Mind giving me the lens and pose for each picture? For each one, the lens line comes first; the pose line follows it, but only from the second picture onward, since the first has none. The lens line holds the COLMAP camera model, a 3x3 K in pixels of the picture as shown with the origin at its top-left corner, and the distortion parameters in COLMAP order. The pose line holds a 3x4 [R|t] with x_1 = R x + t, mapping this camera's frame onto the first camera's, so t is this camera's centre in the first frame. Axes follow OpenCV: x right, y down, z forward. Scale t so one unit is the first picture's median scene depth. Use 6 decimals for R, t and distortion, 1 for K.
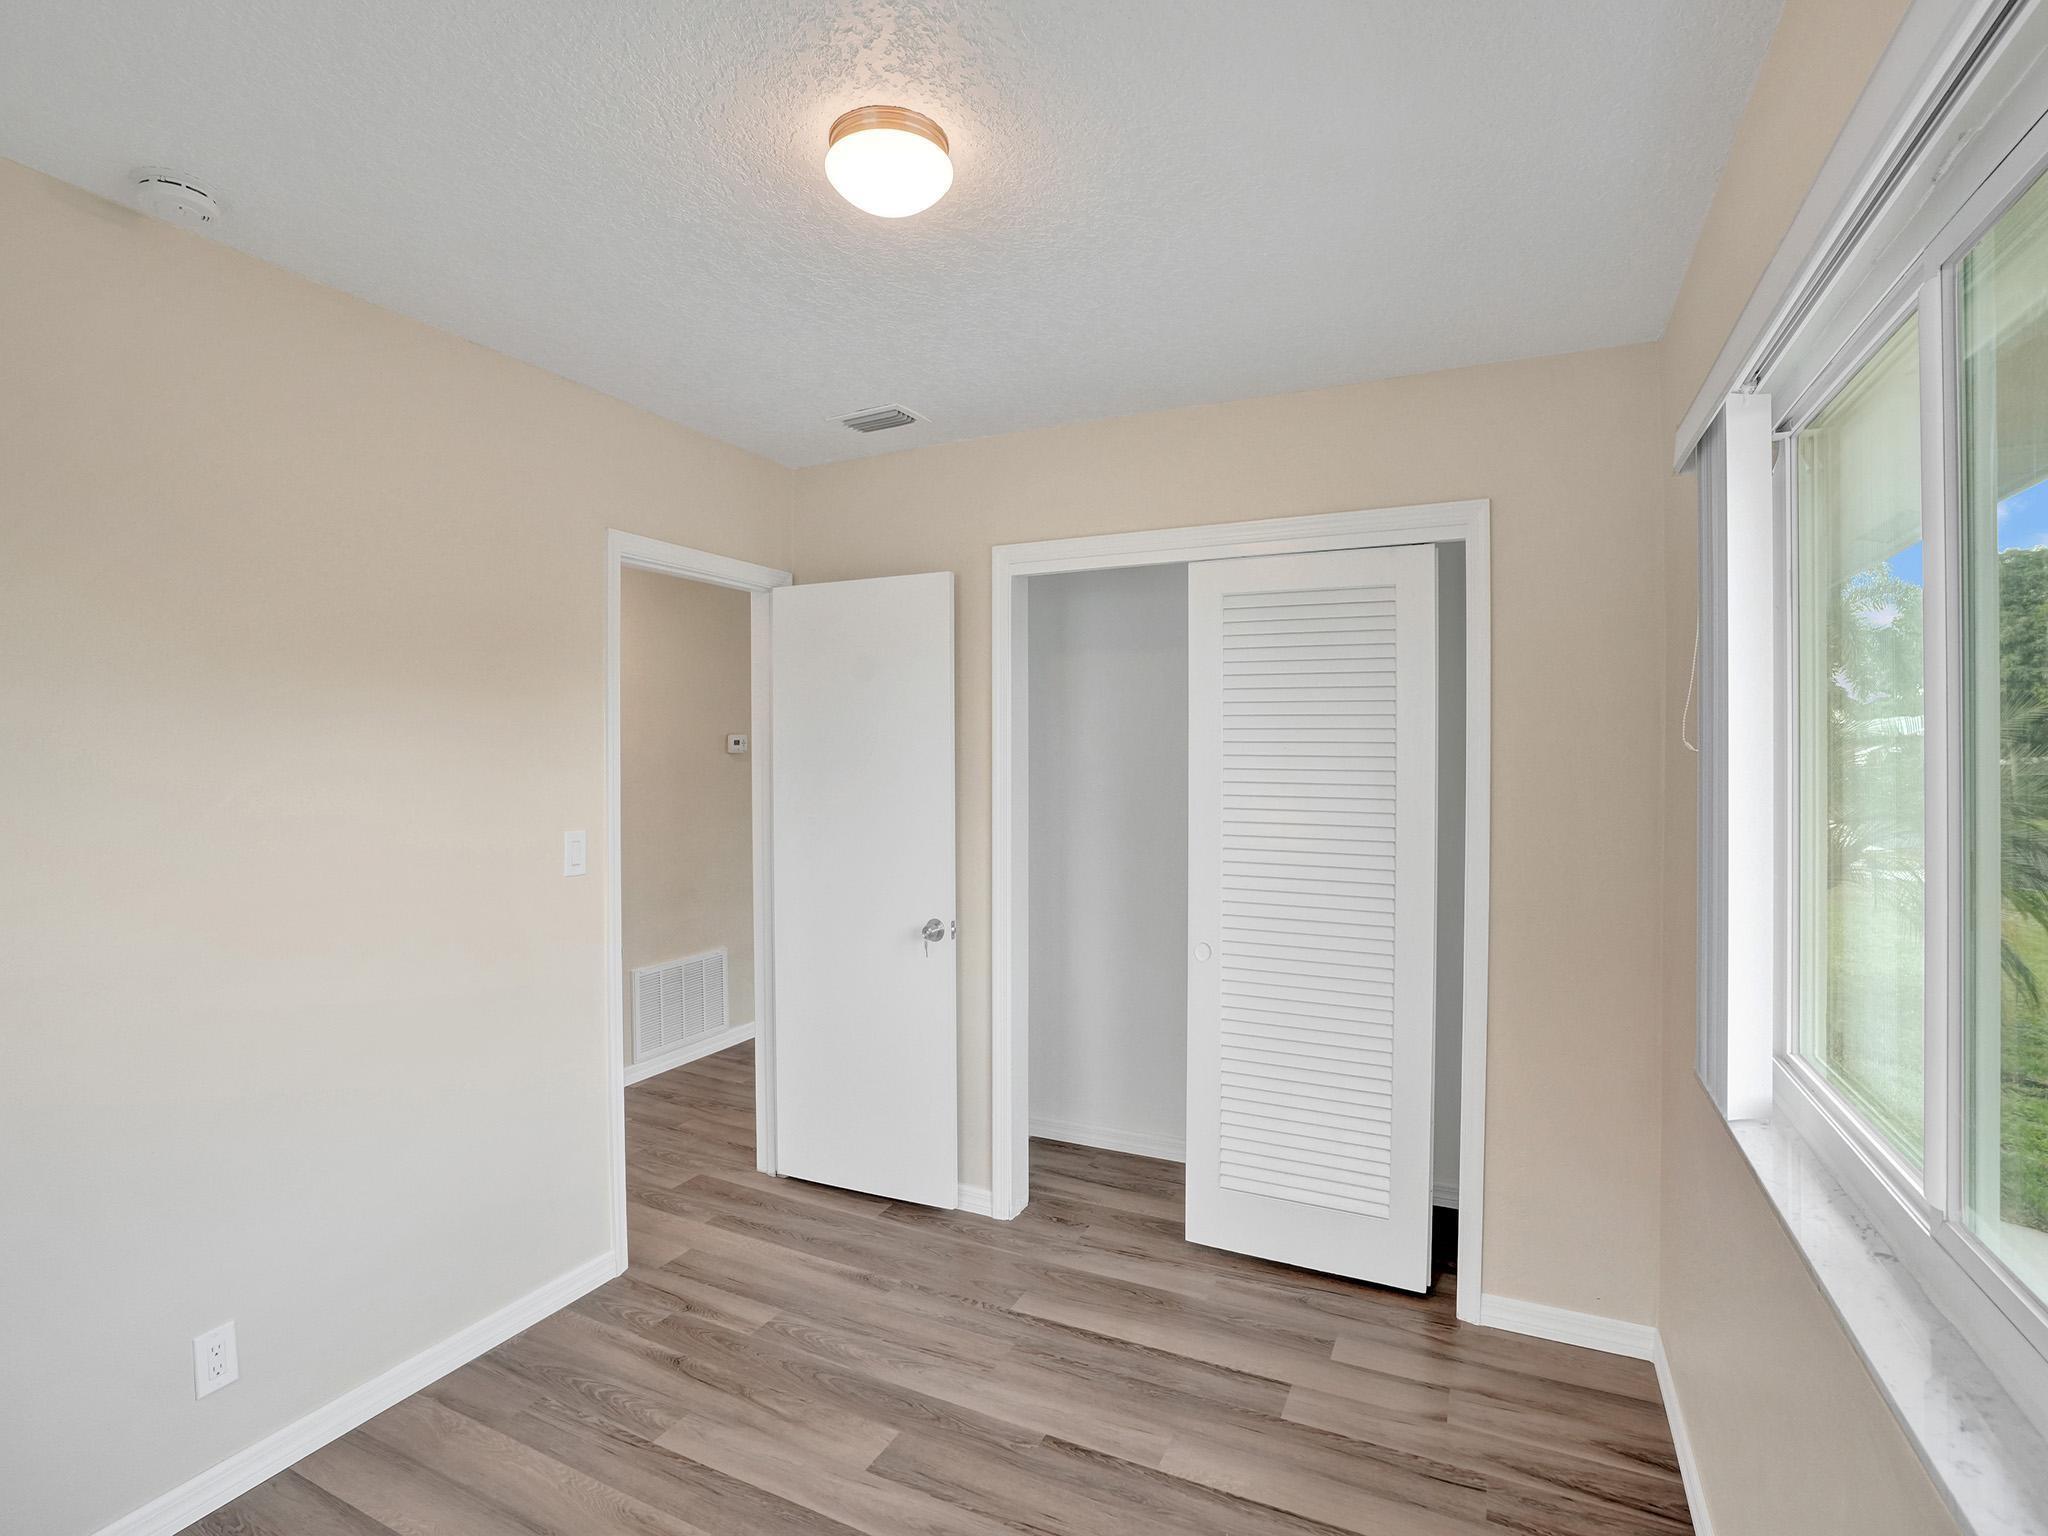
lens RADIAL K [[976.6, 0, 1104.7], [0, 976.6, 766.7], [0, 0, 1]] dist [-0.069924, 0.033183]
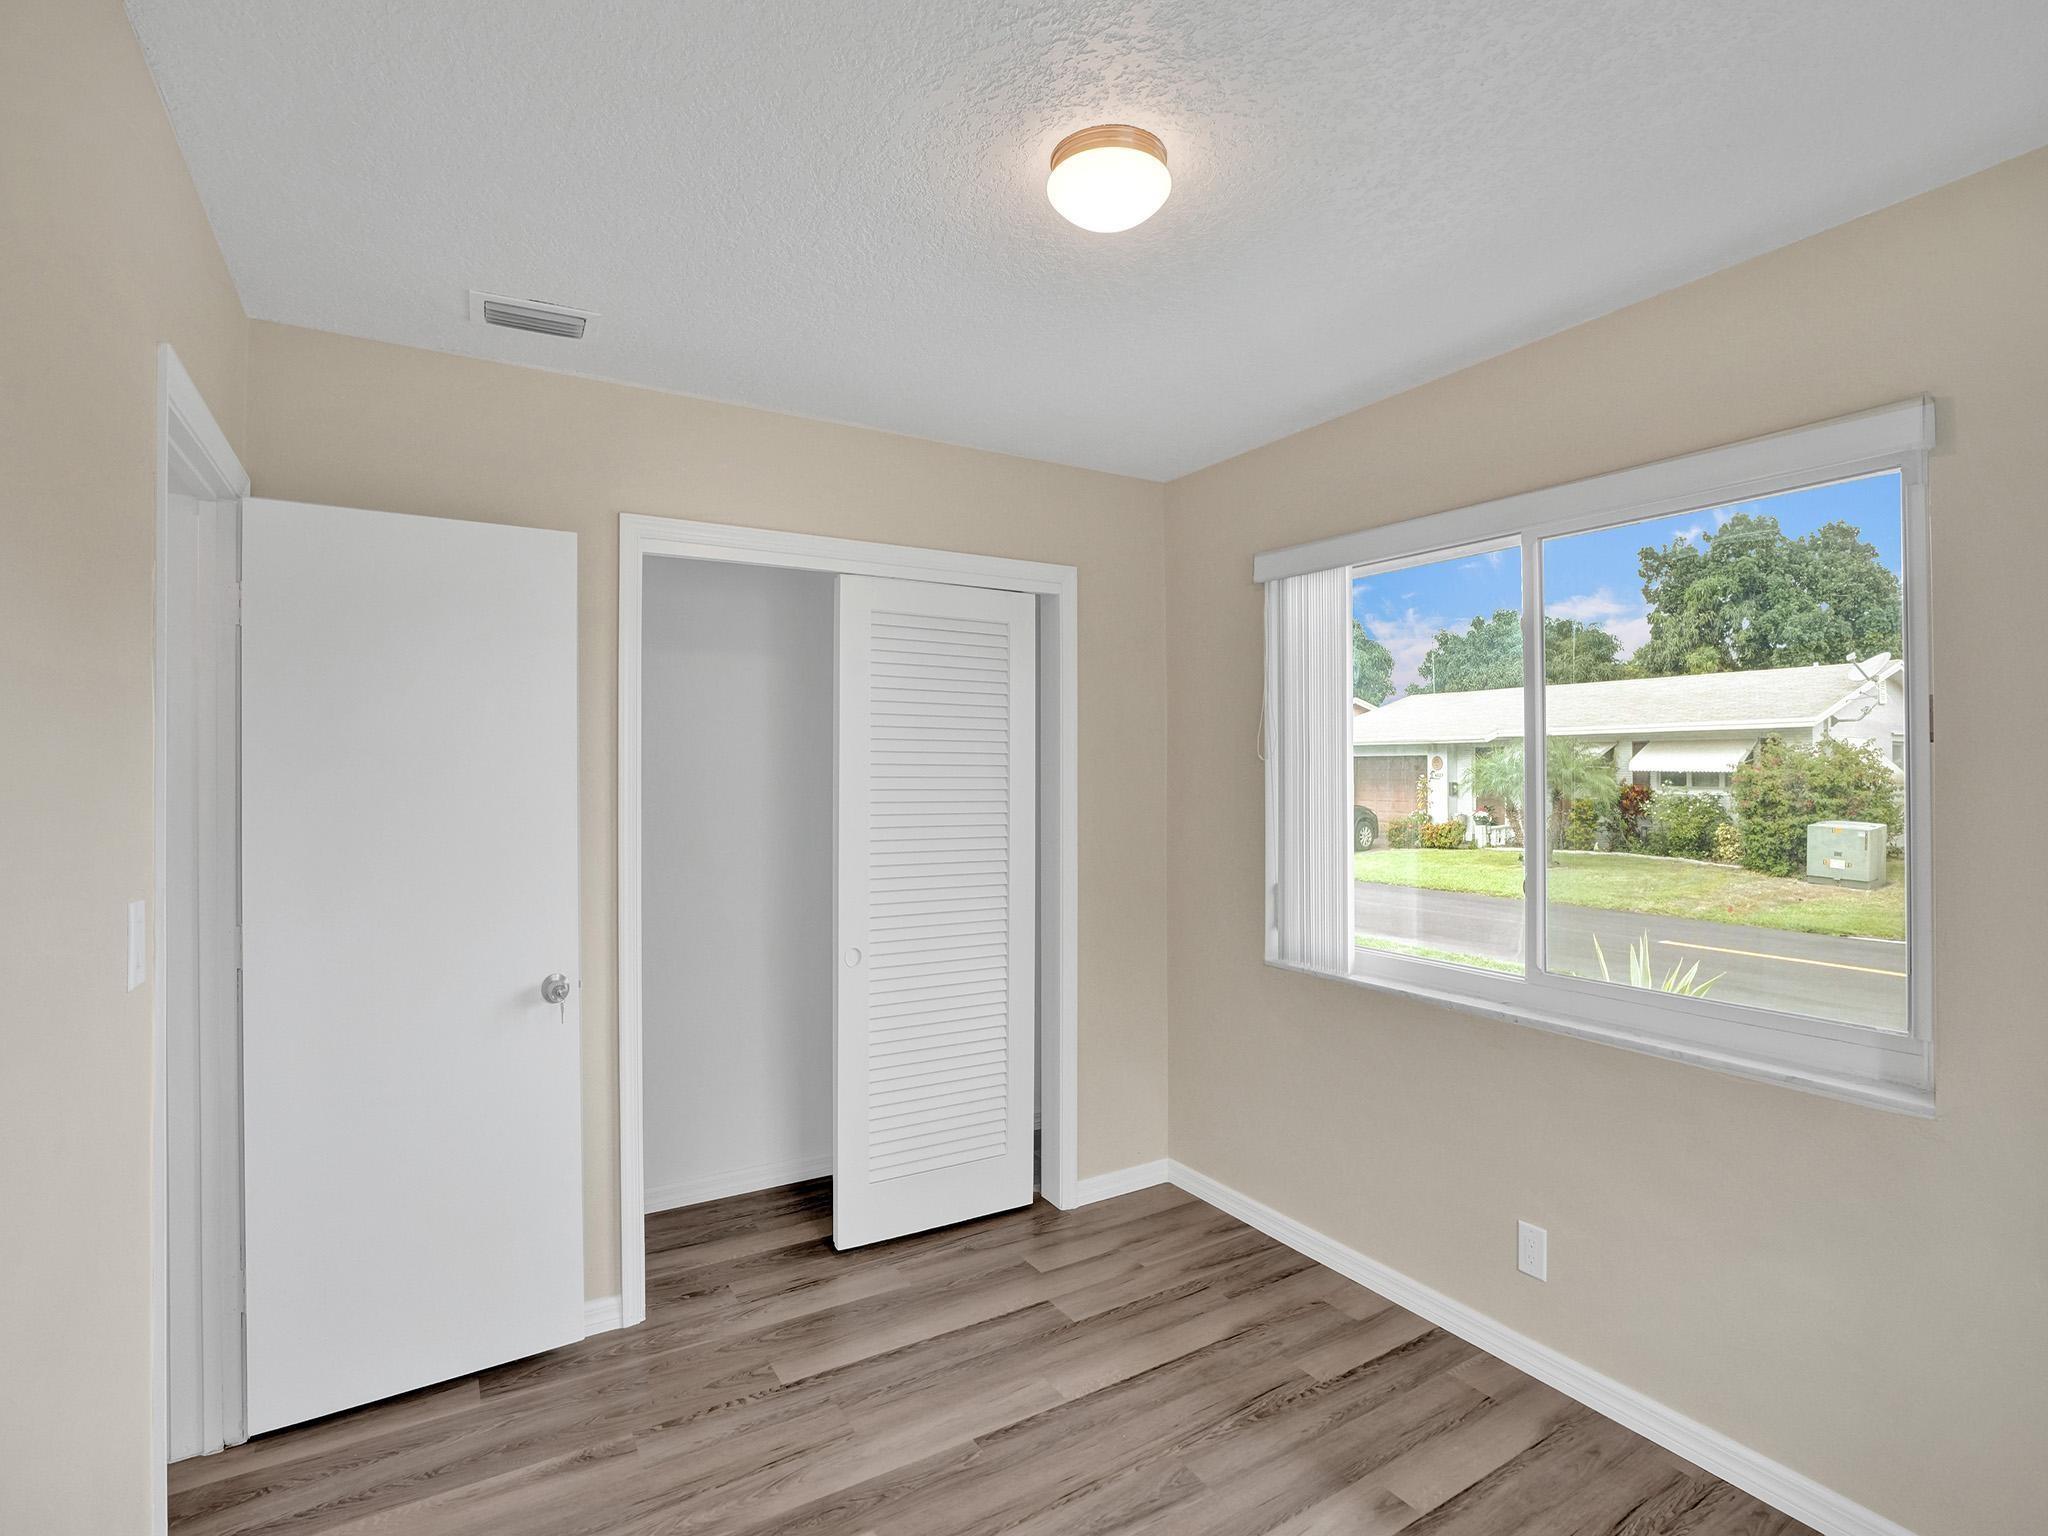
lens RADIAL K [[942.2, 0, 1028.9], [0, 942.2, 767.9], [0, 0, 1]] dist [-0.070710, 0.028164]
pose [[0.582393, -0.000055, 0.812907, -0.639794], [0.015259, 0.999825, -0.010864, 0.006020], [-0.812764, 0.018731, 0.582292, 0.300169]]
